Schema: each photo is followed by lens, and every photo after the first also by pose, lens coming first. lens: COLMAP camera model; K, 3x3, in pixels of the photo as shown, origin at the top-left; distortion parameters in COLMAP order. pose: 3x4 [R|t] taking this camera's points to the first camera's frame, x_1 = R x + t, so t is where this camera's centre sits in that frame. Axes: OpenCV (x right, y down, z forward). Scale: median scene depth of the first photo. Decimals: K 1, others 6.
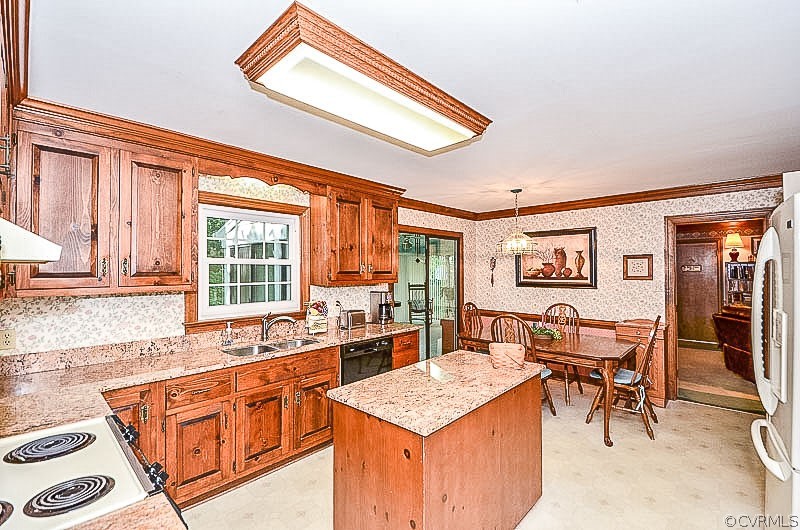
lens RADIAL K [[359.6, 0, 389.1], [0, 359.6, 260.8], [0, 0, 1]] dist [-0.016912, -0.002350]
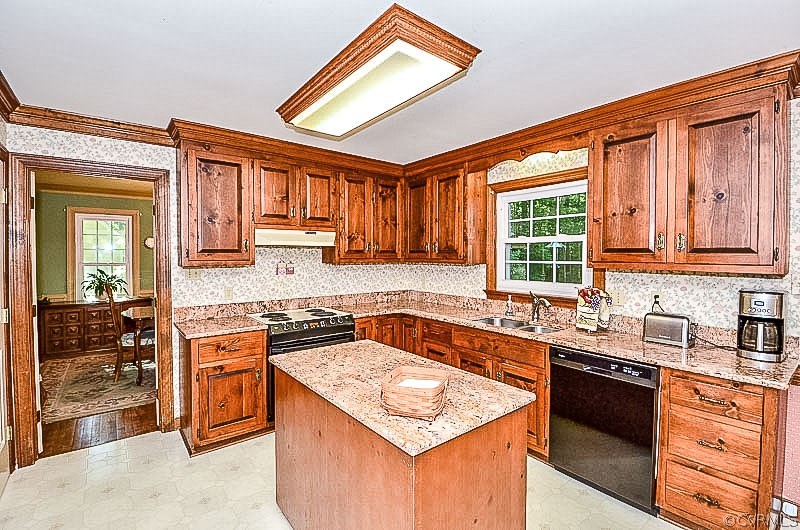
lens RADIAL K [[359.6, 0, 396.5], [0, 359.6, 260.1], [0, 0, 1]] dist [-0.016912, -0.002350]
pose [[-0.141521, 0.028272, -0.989531, 1.113563], [0.033501, 0.999156, 0.023755, 0.039183], [0.989368, -0.029789, -0.142349, 1.294962]]
